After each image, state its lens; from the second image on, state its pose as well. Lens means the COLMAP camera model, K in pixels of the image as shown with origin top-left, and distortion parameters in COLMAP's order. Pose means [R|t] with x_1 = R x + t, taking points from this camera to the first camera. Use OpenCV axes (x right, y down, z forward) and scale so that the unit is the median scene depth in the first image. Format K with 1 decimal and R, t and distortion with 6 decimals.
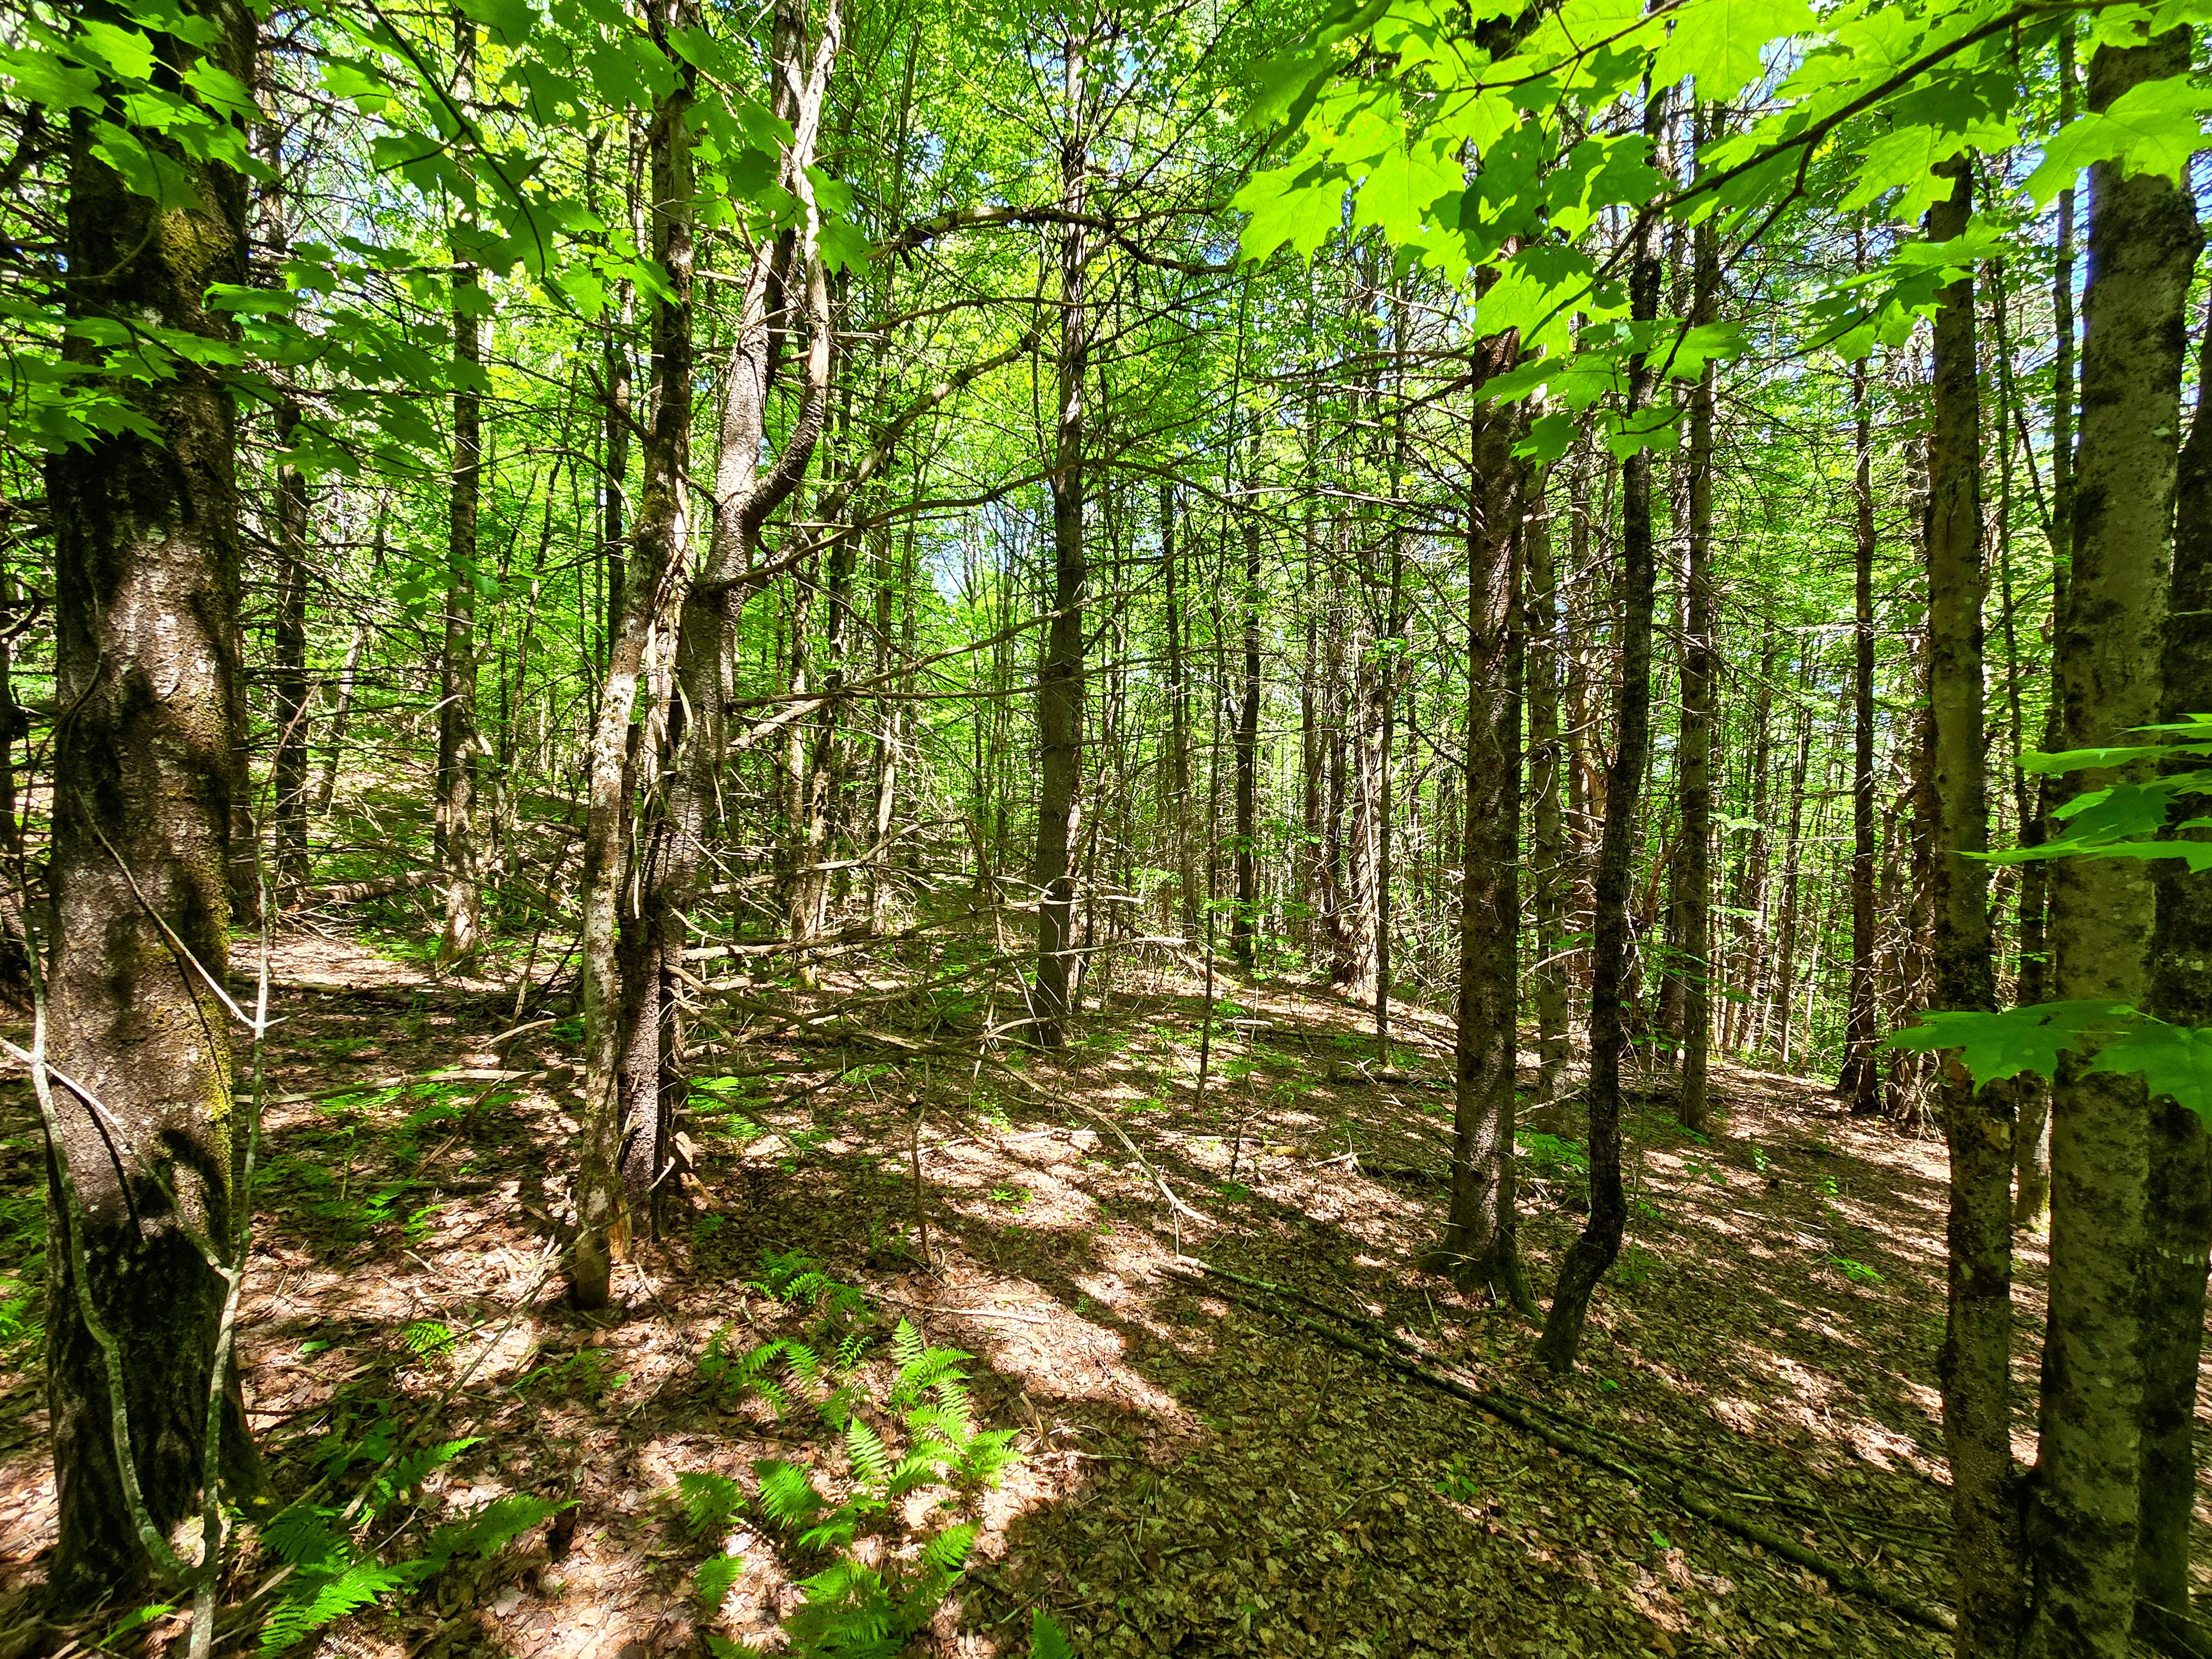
lens RADIAL K [[874.6, 0, 1106.0], [0, 874.6, 829.5], [0, 0, 1]] dist [-0.001965, -0.000705]
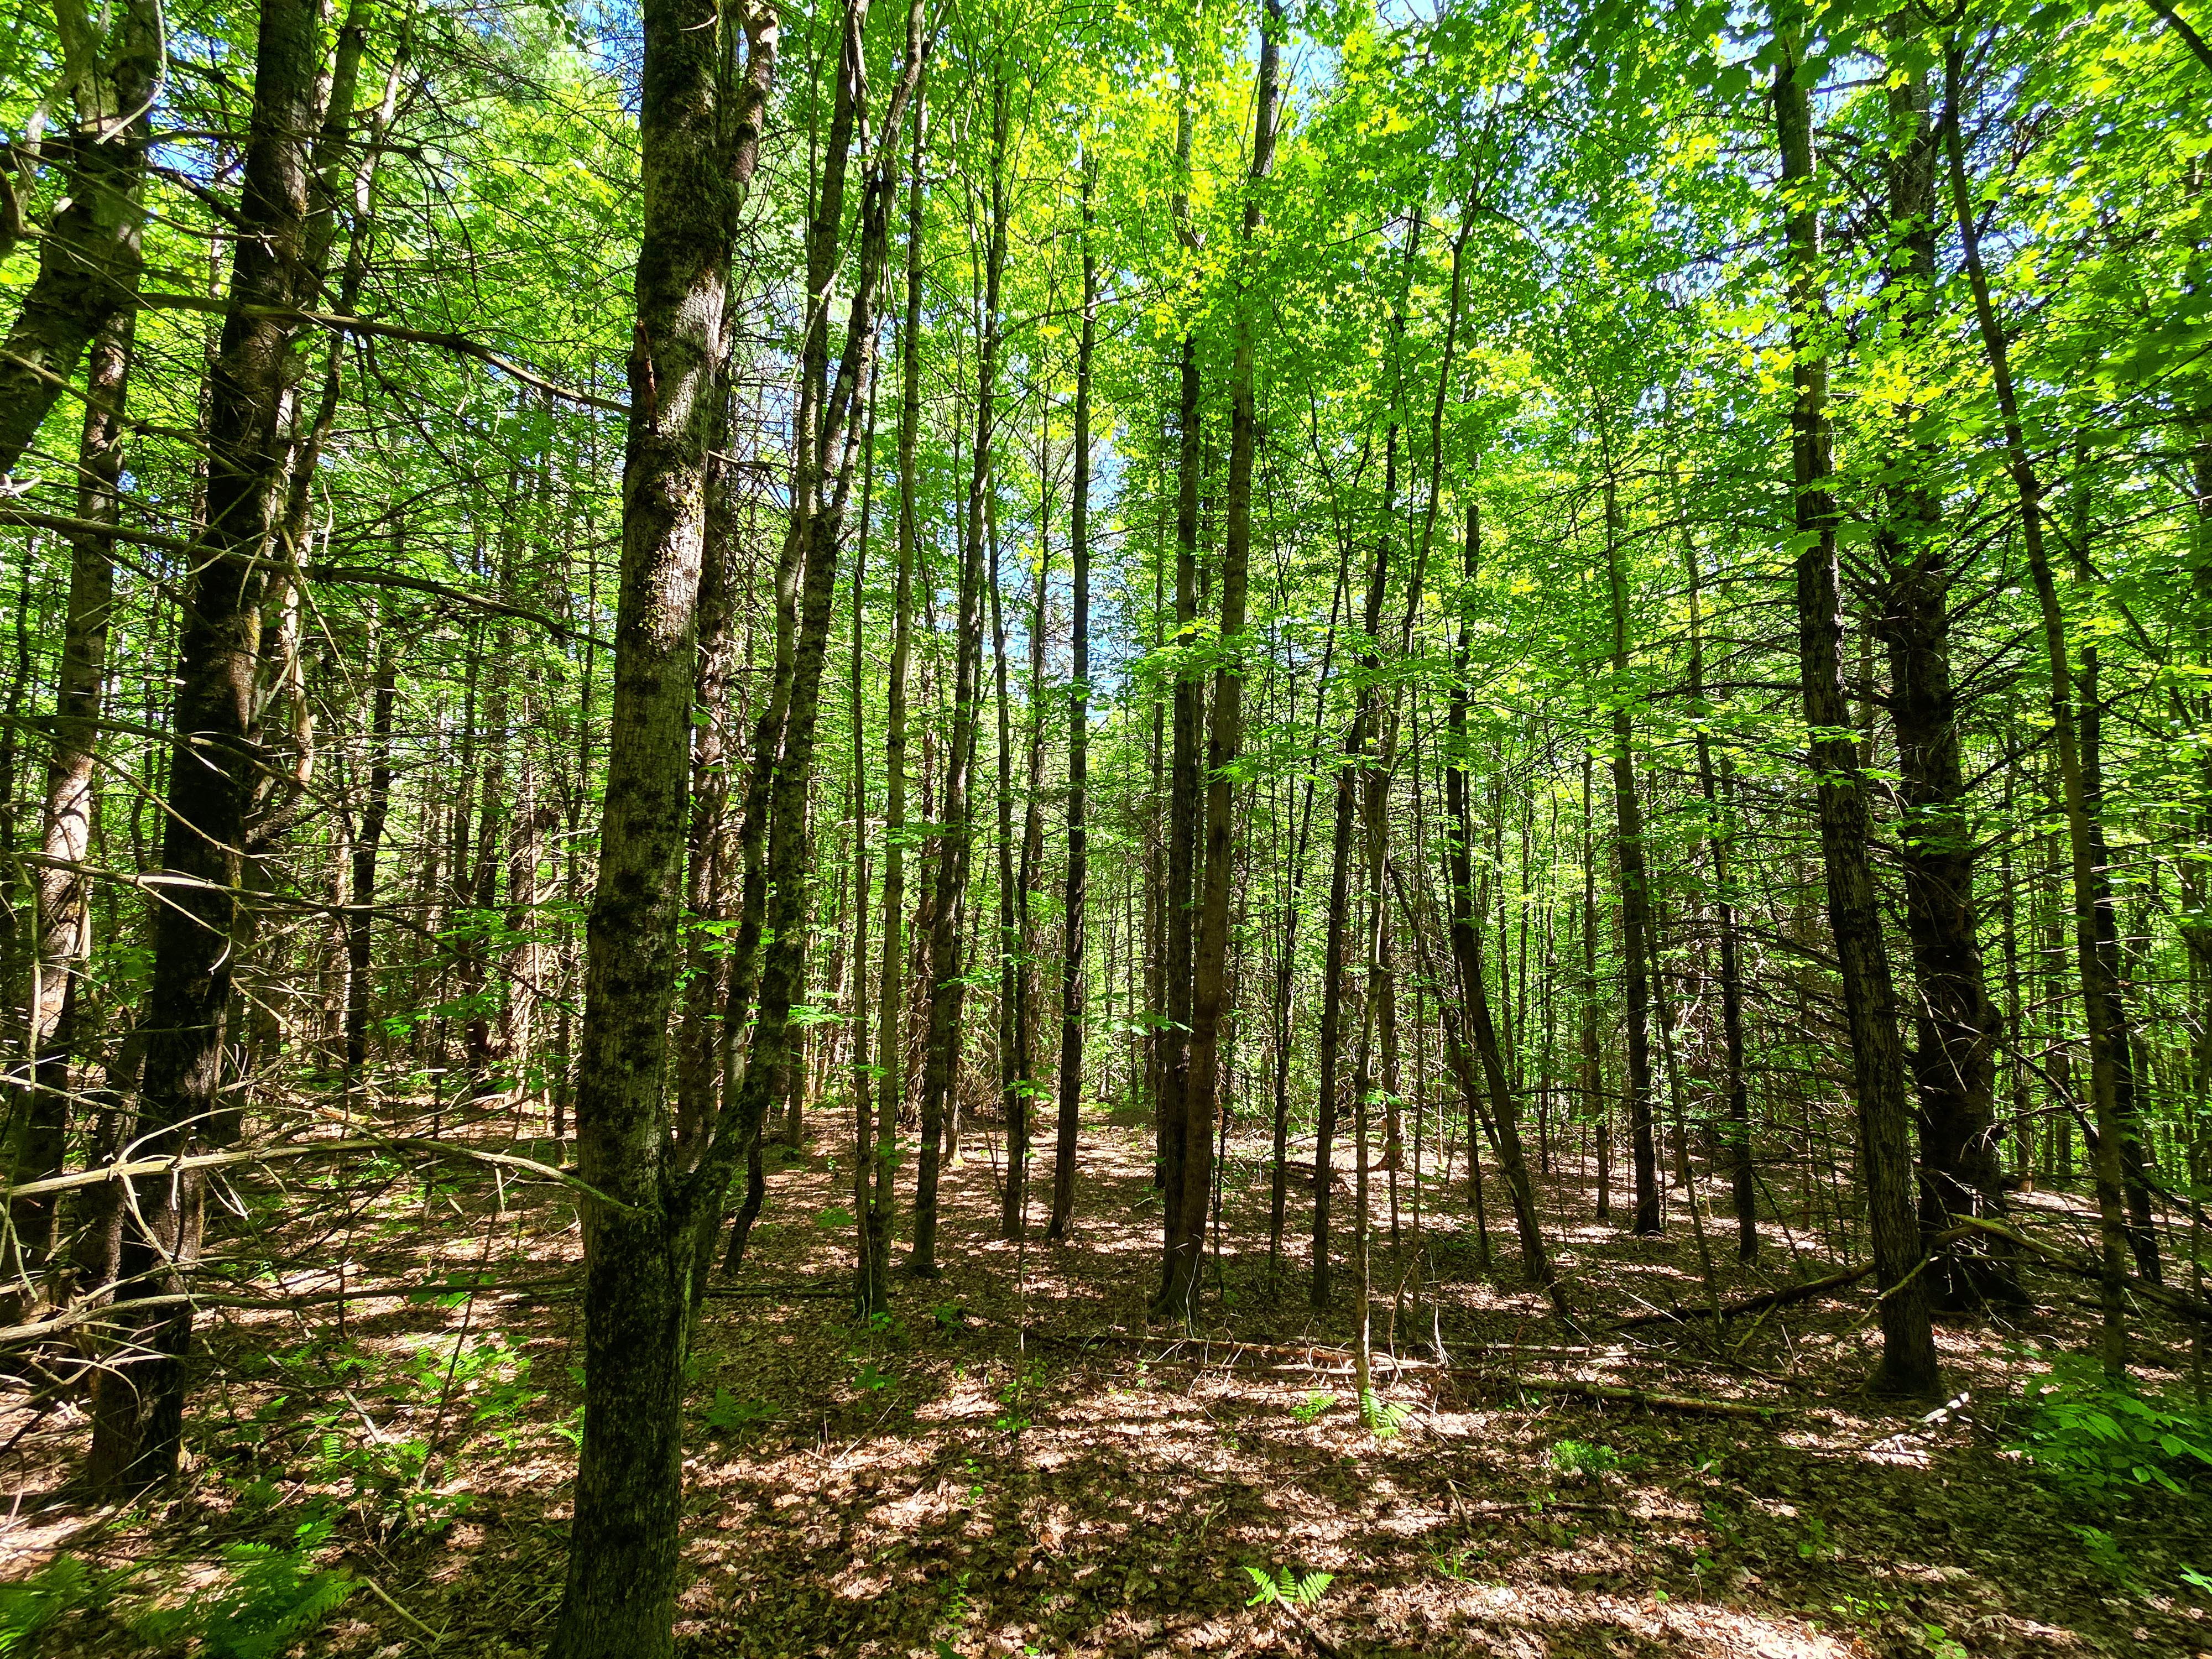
lens RADIAL K [[874.6, 0, 1106.0], [0, 874.6, 829.5], [0, 0, 1]] dist [-0.001965, -0.000705]
pose [[0.600421, 0.065631, 0.796986, -0.281399], [0.000597, 0.996589, -0.082518, -0.106792], [-0.799684, 0.050021, 0.598334, -0.418244]]
